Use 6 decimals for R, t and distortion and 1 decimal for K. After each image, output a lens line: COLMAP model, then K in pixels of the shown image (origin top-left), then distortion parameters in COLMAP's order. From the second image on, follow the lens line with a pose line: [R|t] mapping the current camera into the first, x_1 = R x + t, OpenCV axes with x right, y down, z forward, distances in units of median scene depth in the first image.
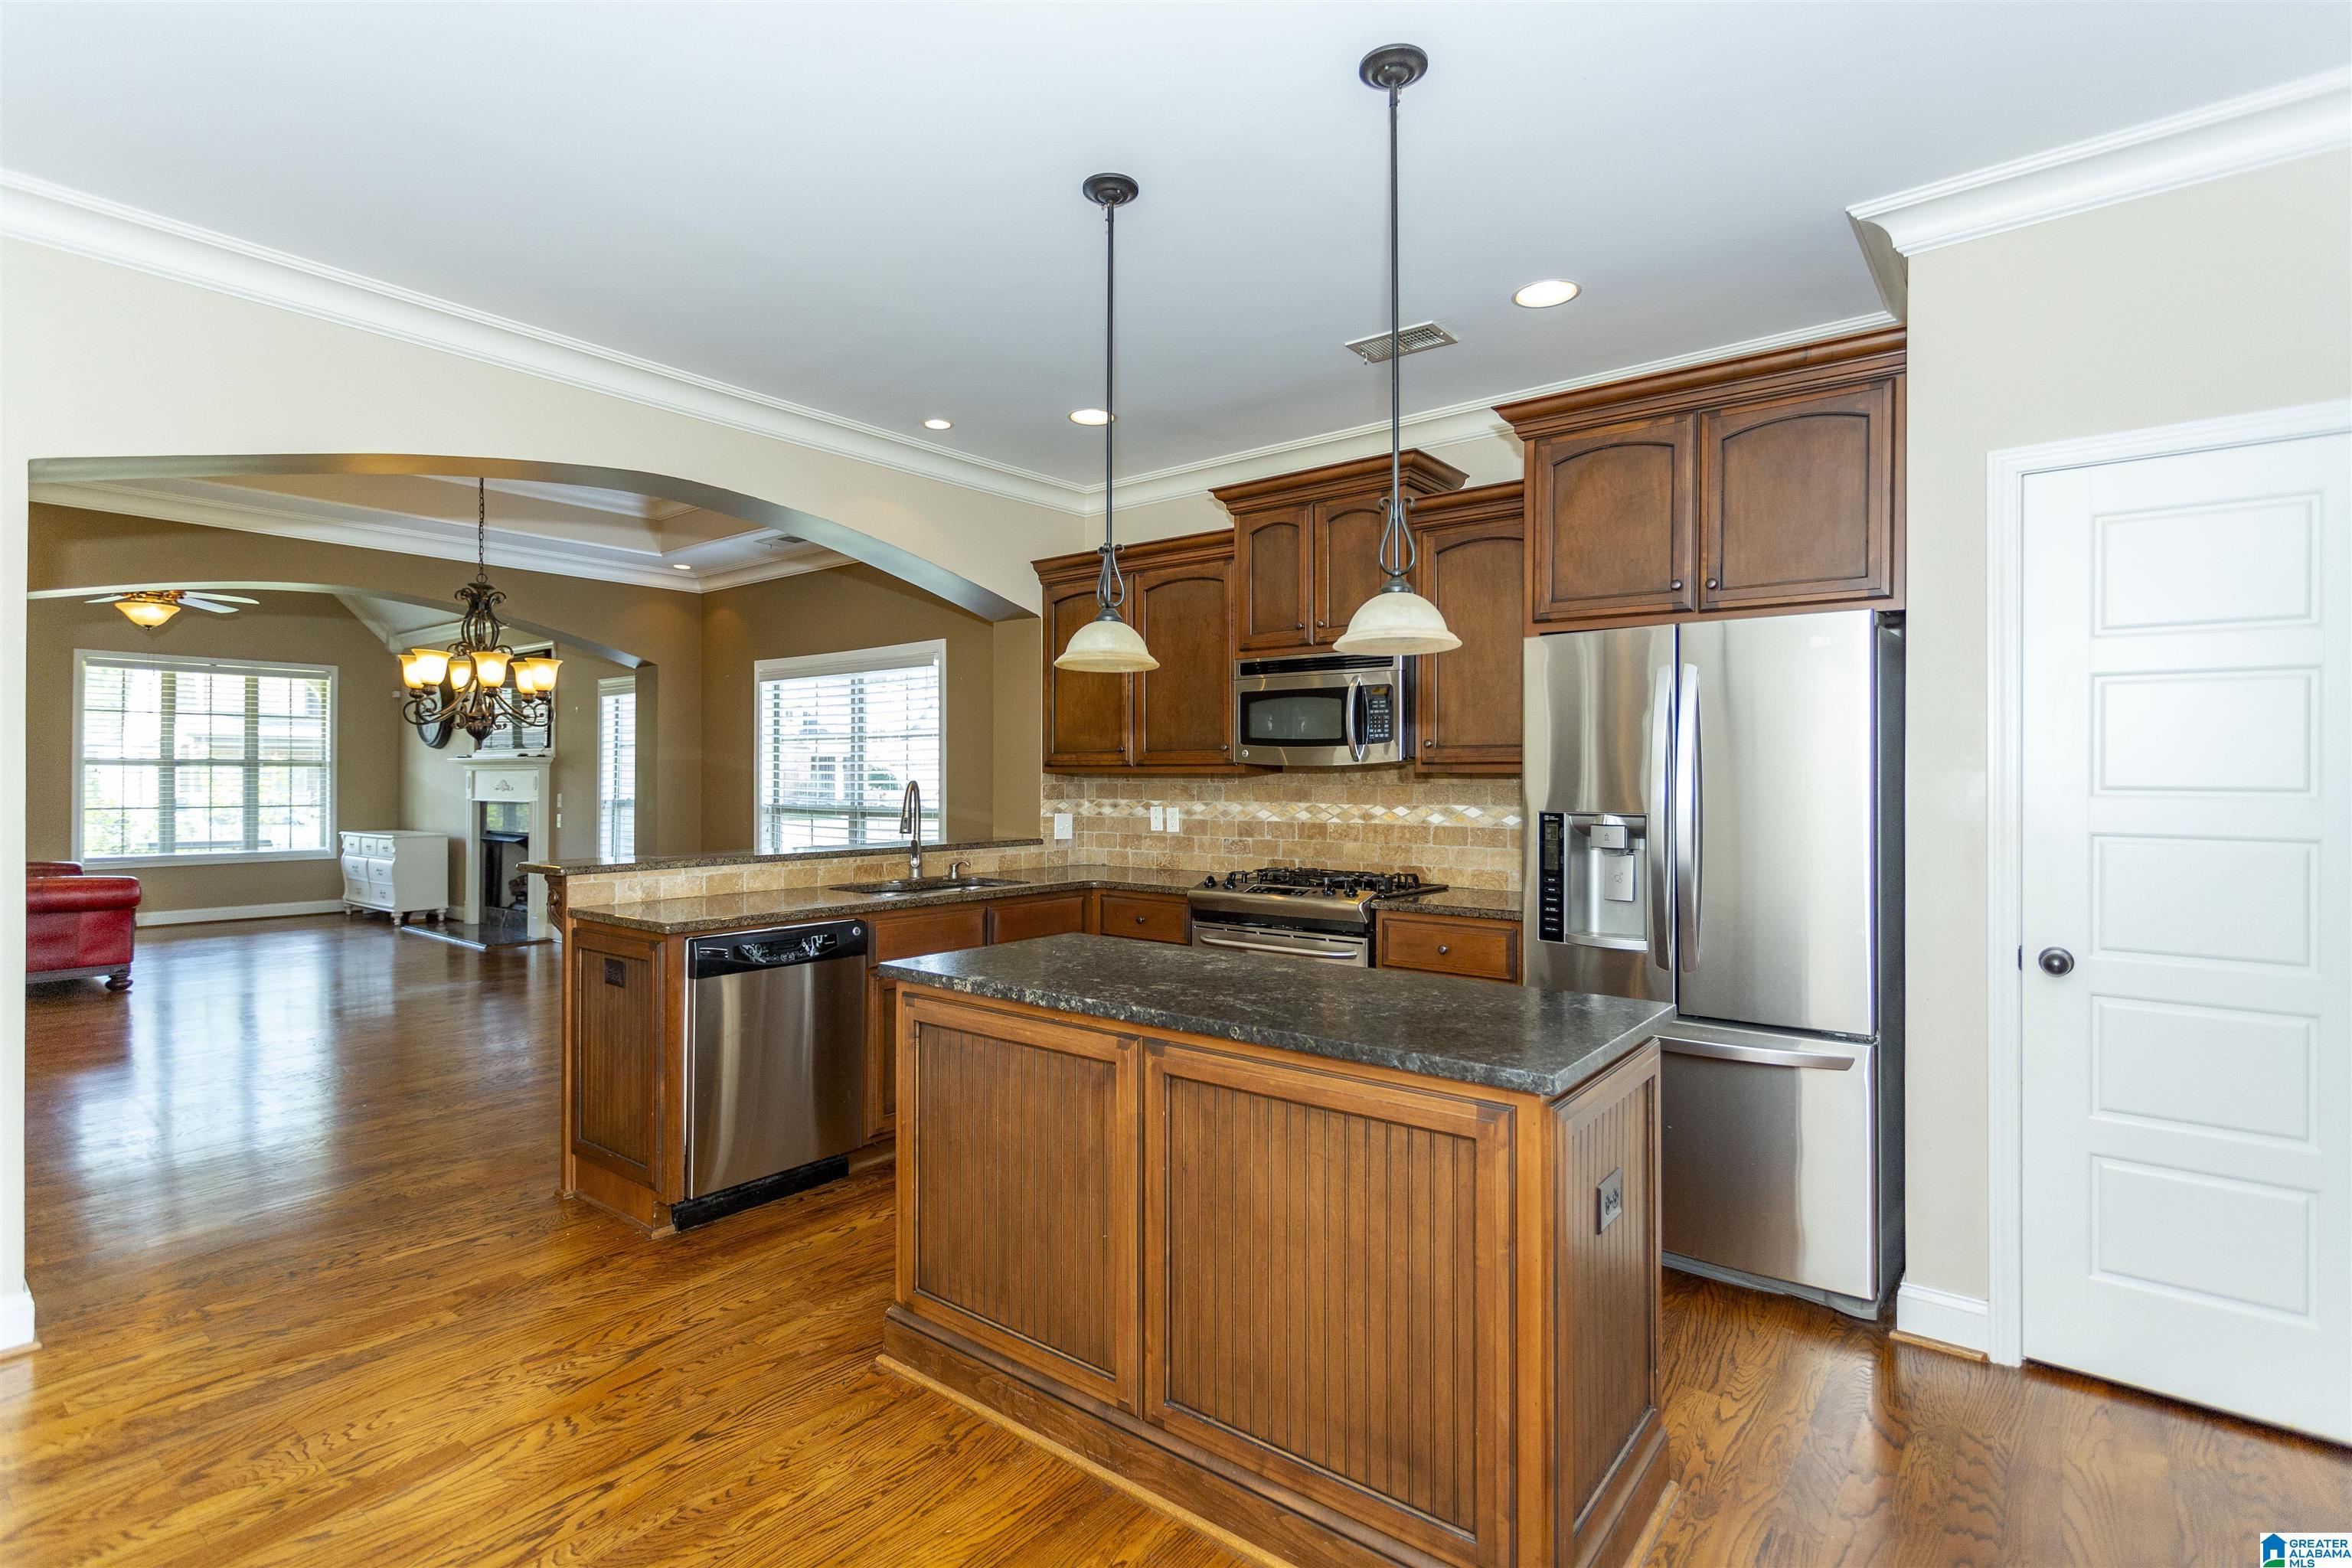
lens RADIAL K [[1121.8, 0, 1157.1], [0, 1121.8, 769.2], [0, 0, 1]] dist [0.002309, 0.000846]
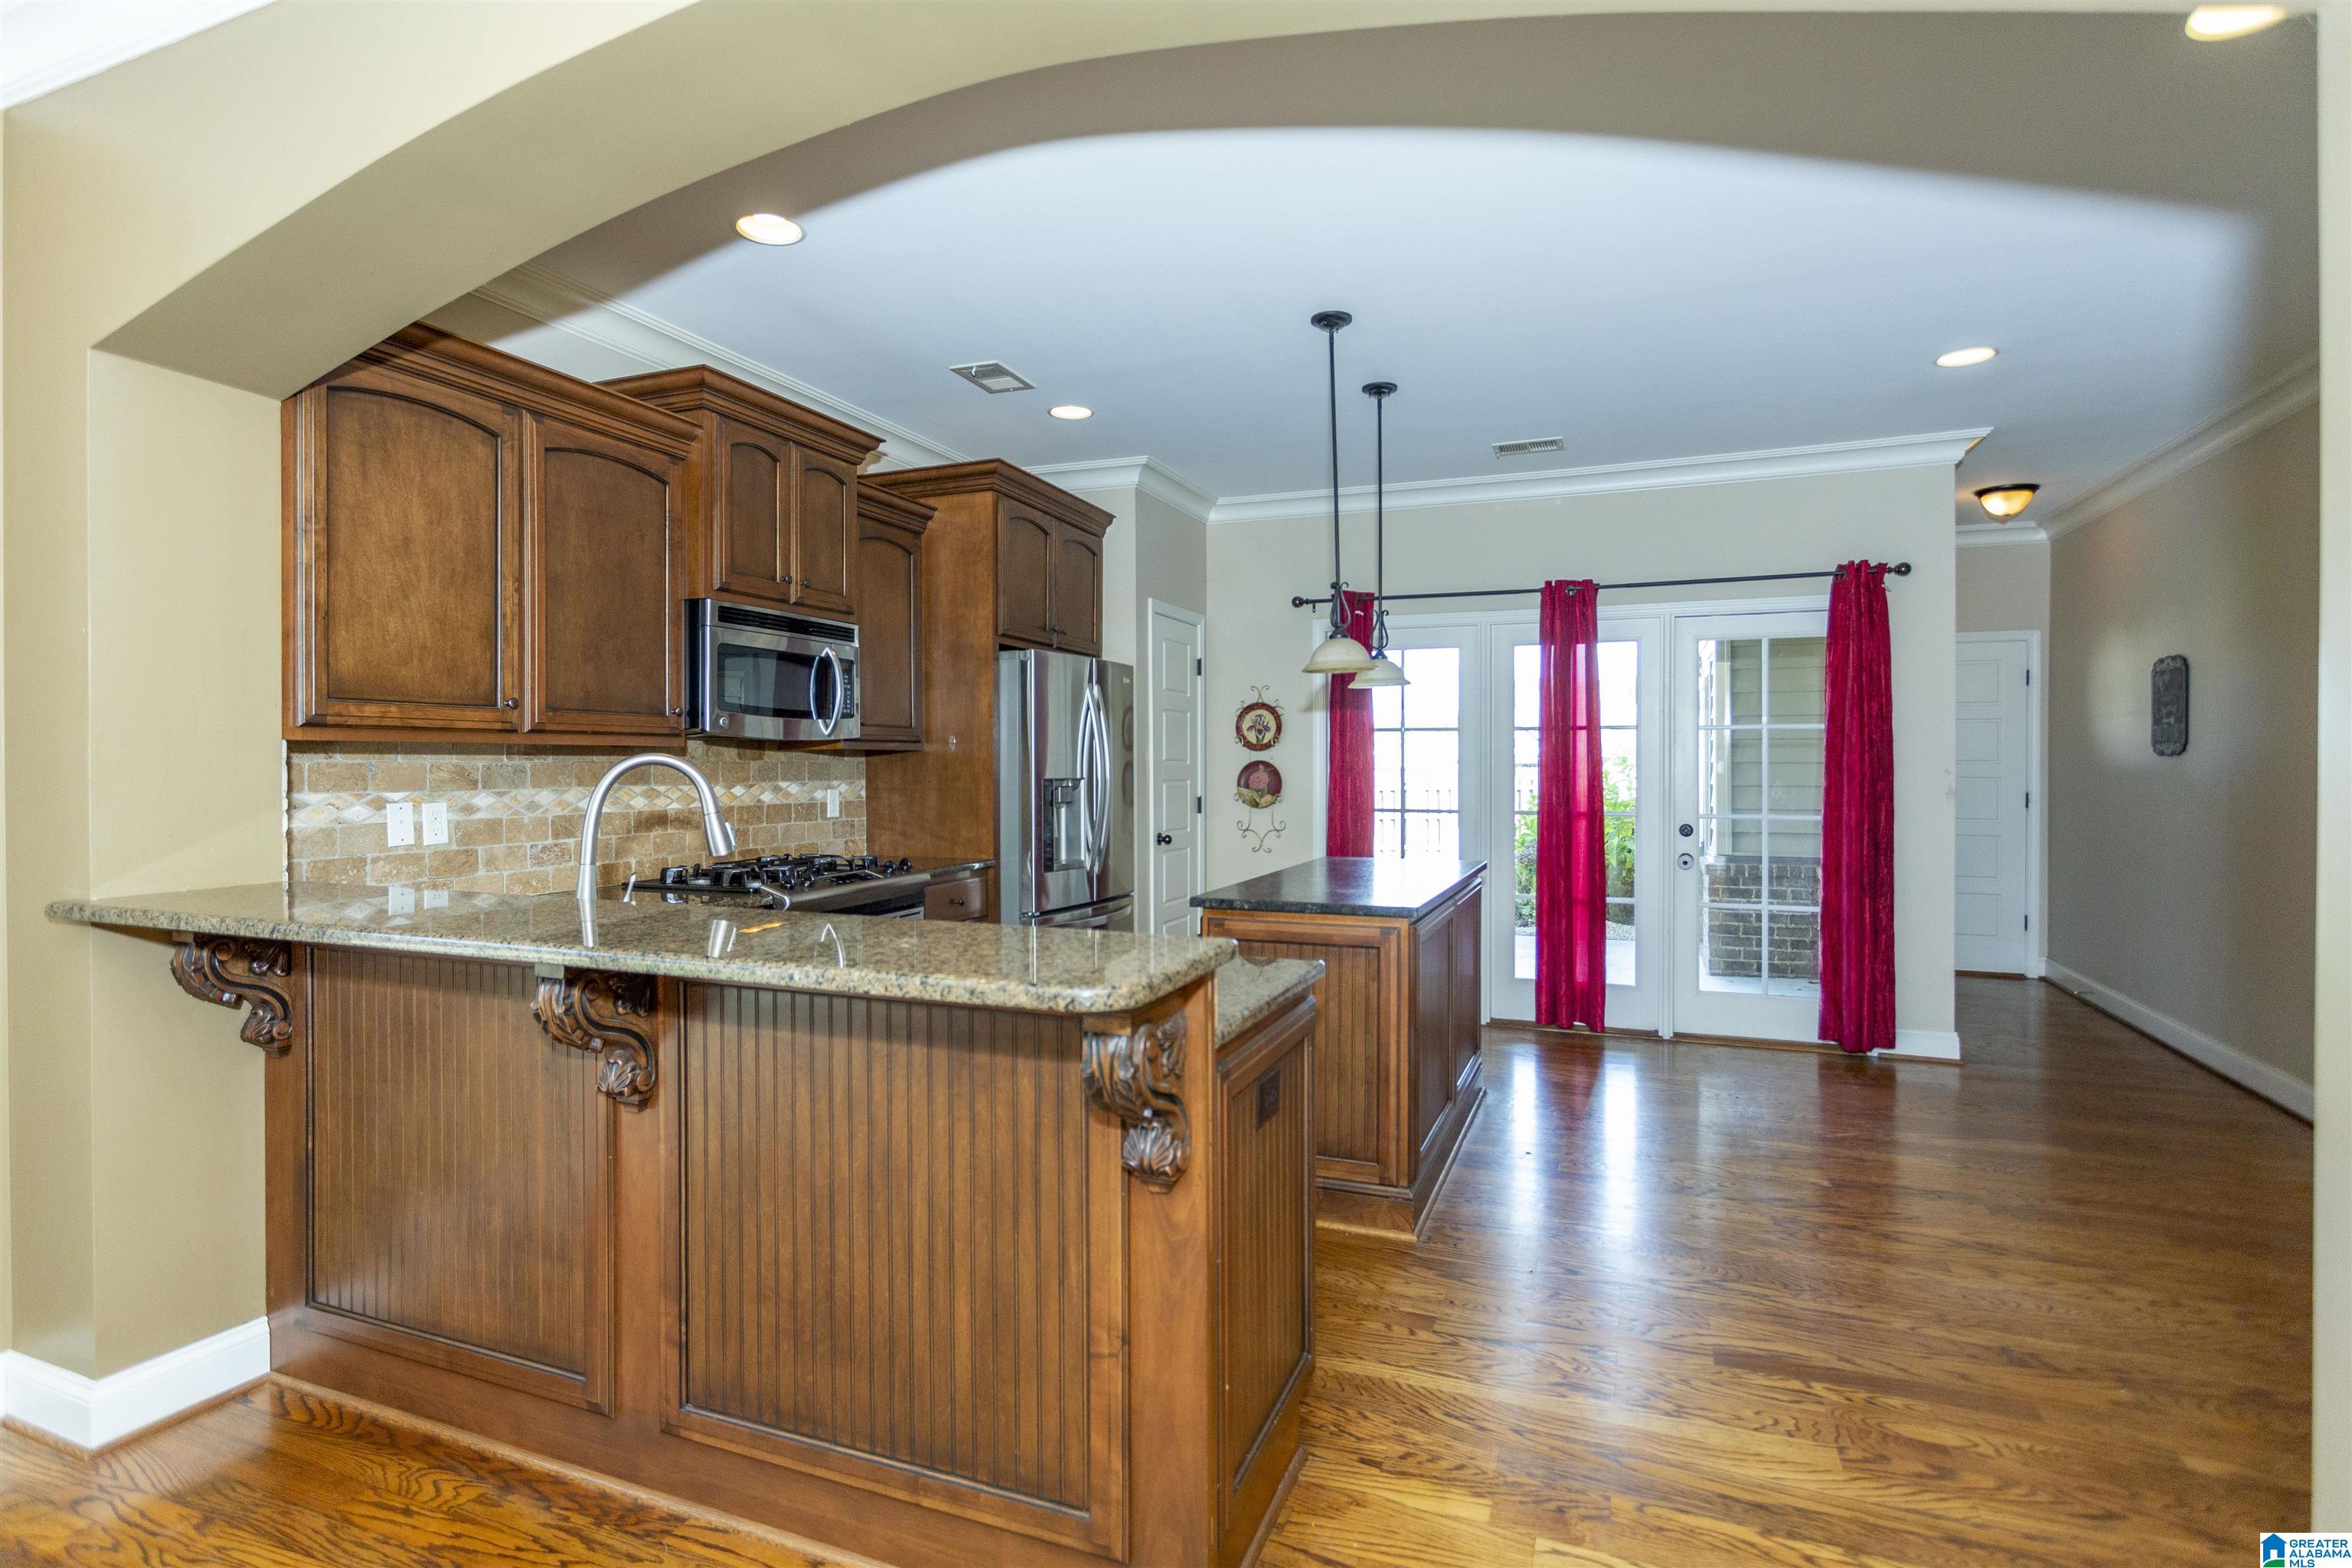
lens RADIAL K [[1217.4, 0, 1135.6], [0, 1217.4, 757.8], [0, 0, 1]] dist [-0.007565, -0.000387]
pose [[-0.289556, 0.003357, 0.957155, -0.698509], [-0.004758, 0.999976, -0.004946, 0.011933], [-0.957149, -0.005987, -0.289533, 0.831422]]
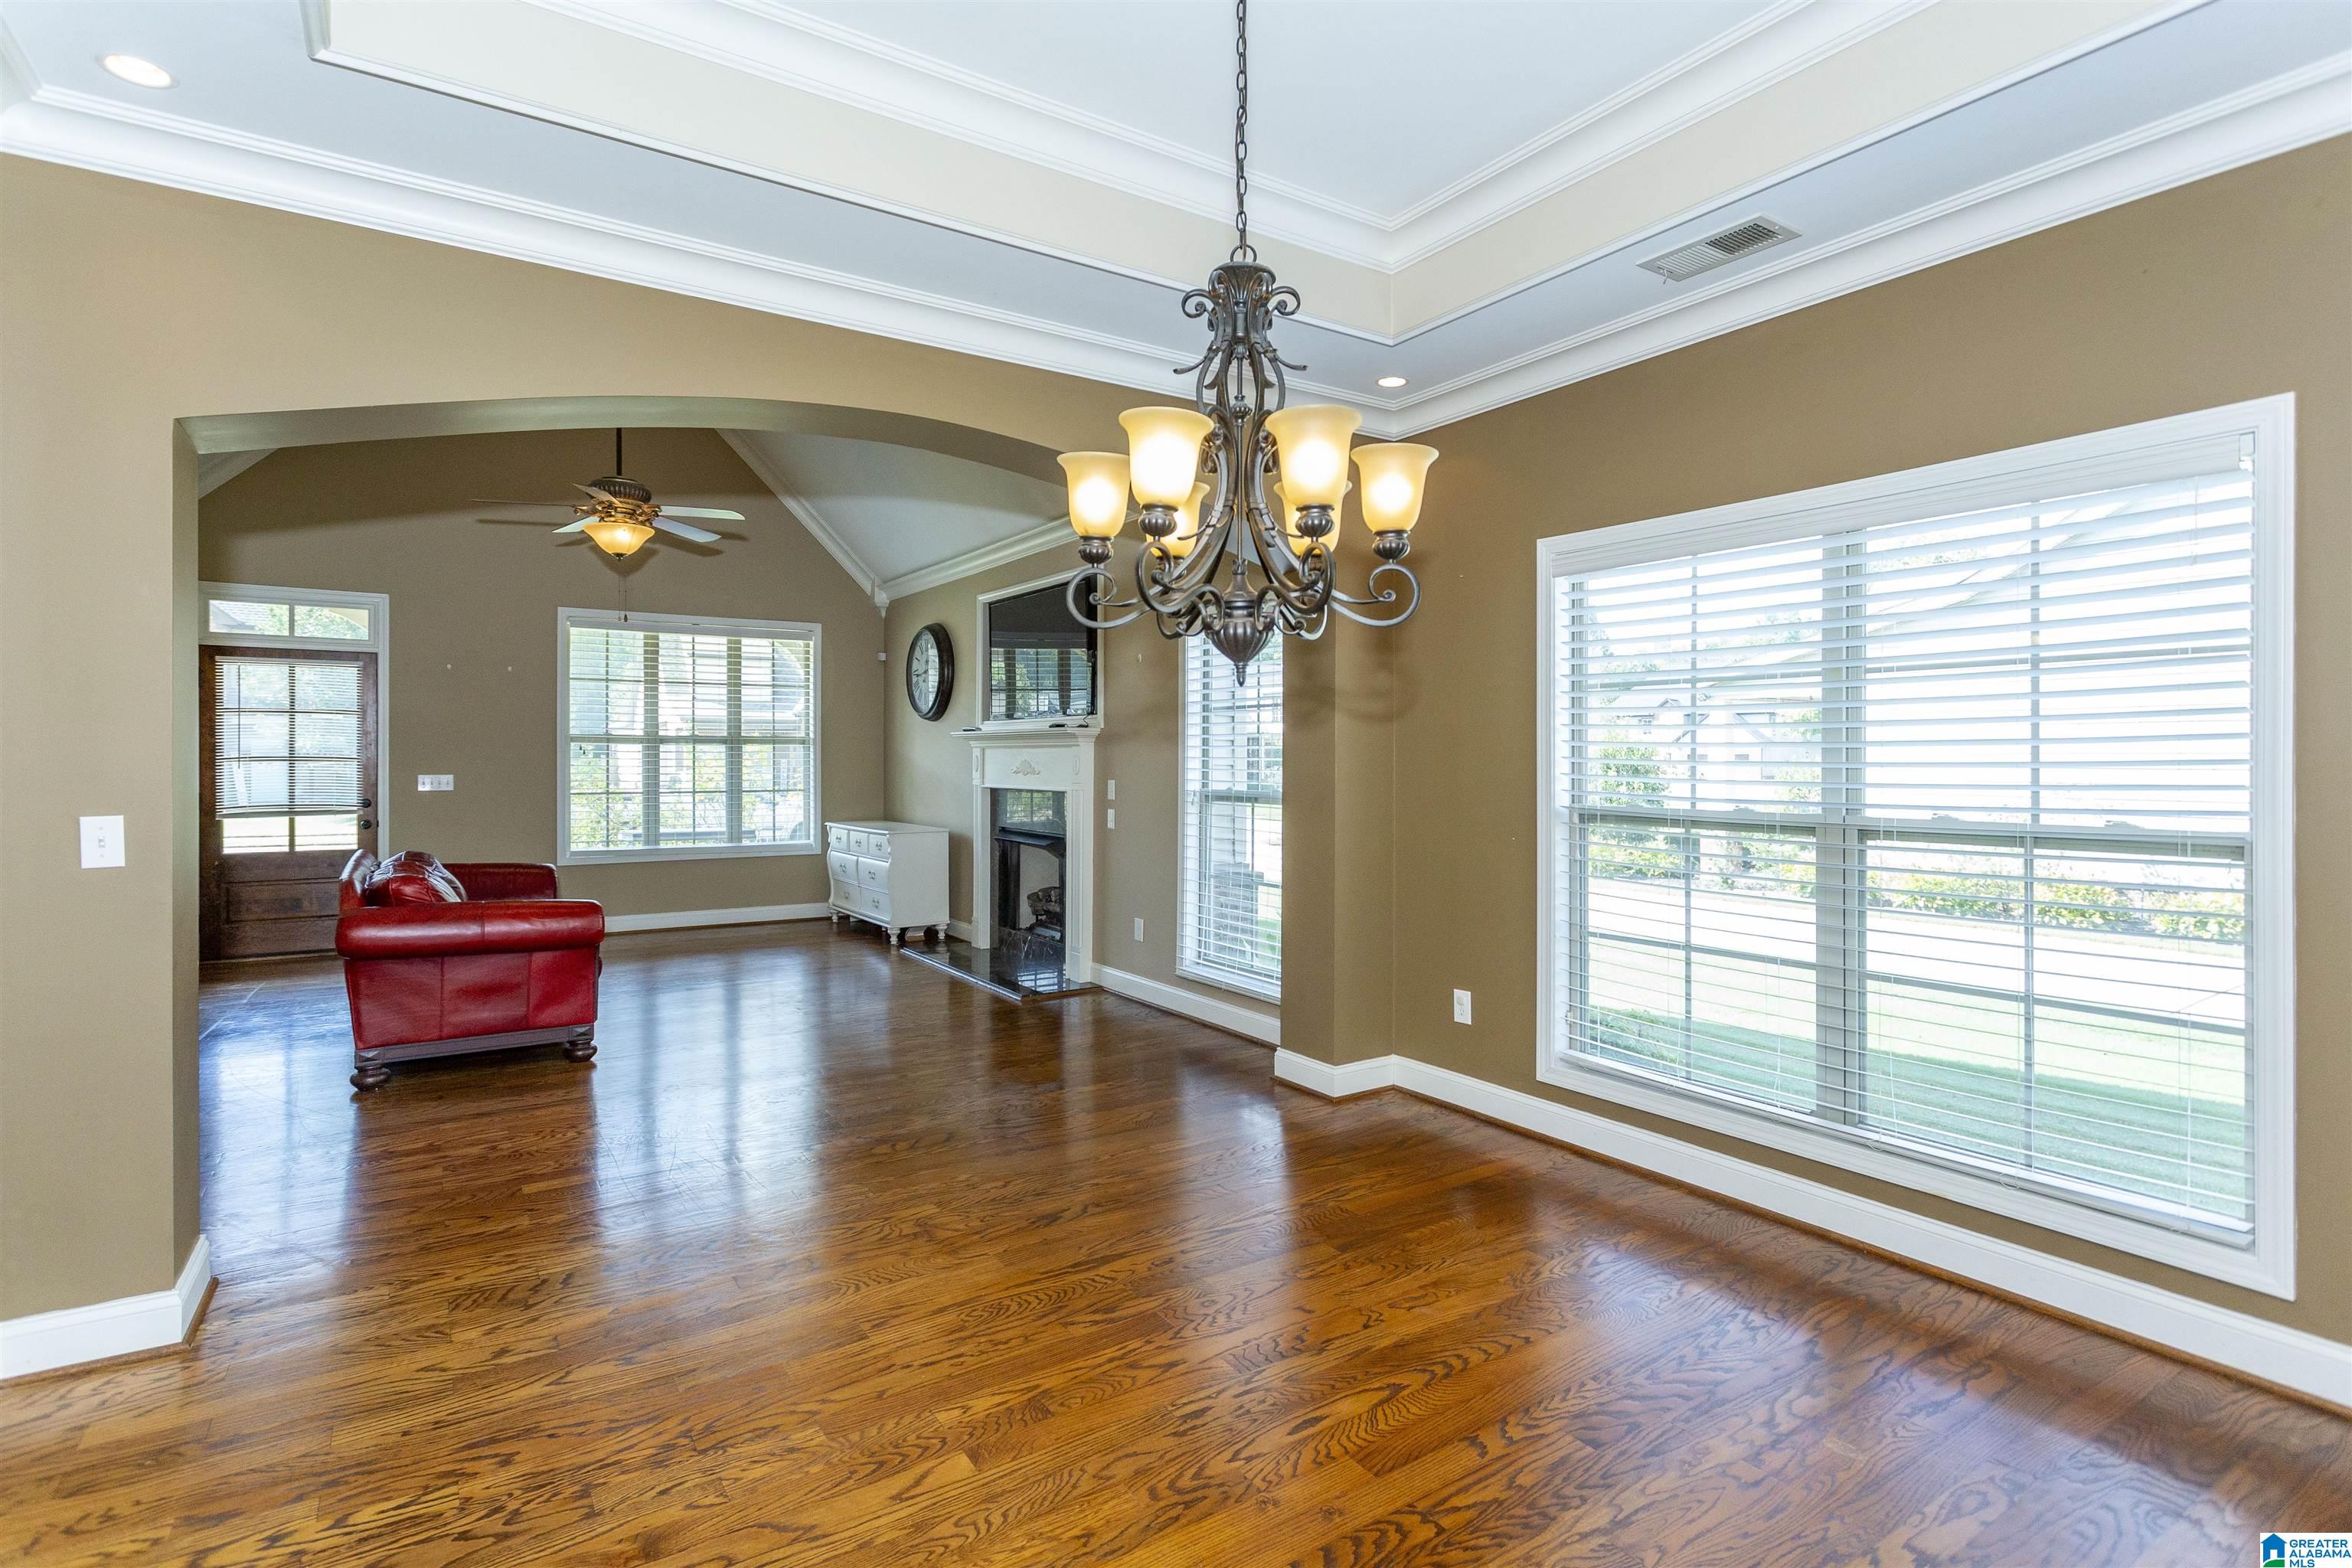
lens RADIAL K [[1142.5, 0, 1231.7], [0, 1142.5, 757.3], [0, 0, 1]] dist [0.001039, 0.000370]
pose [[0.965231, -0.000841, -0.261396, -0.530085], [0.002859, 0.999969, 0.007343, 0.005461], [0.261381, -0.007835, 0.965204, 0.645606]]
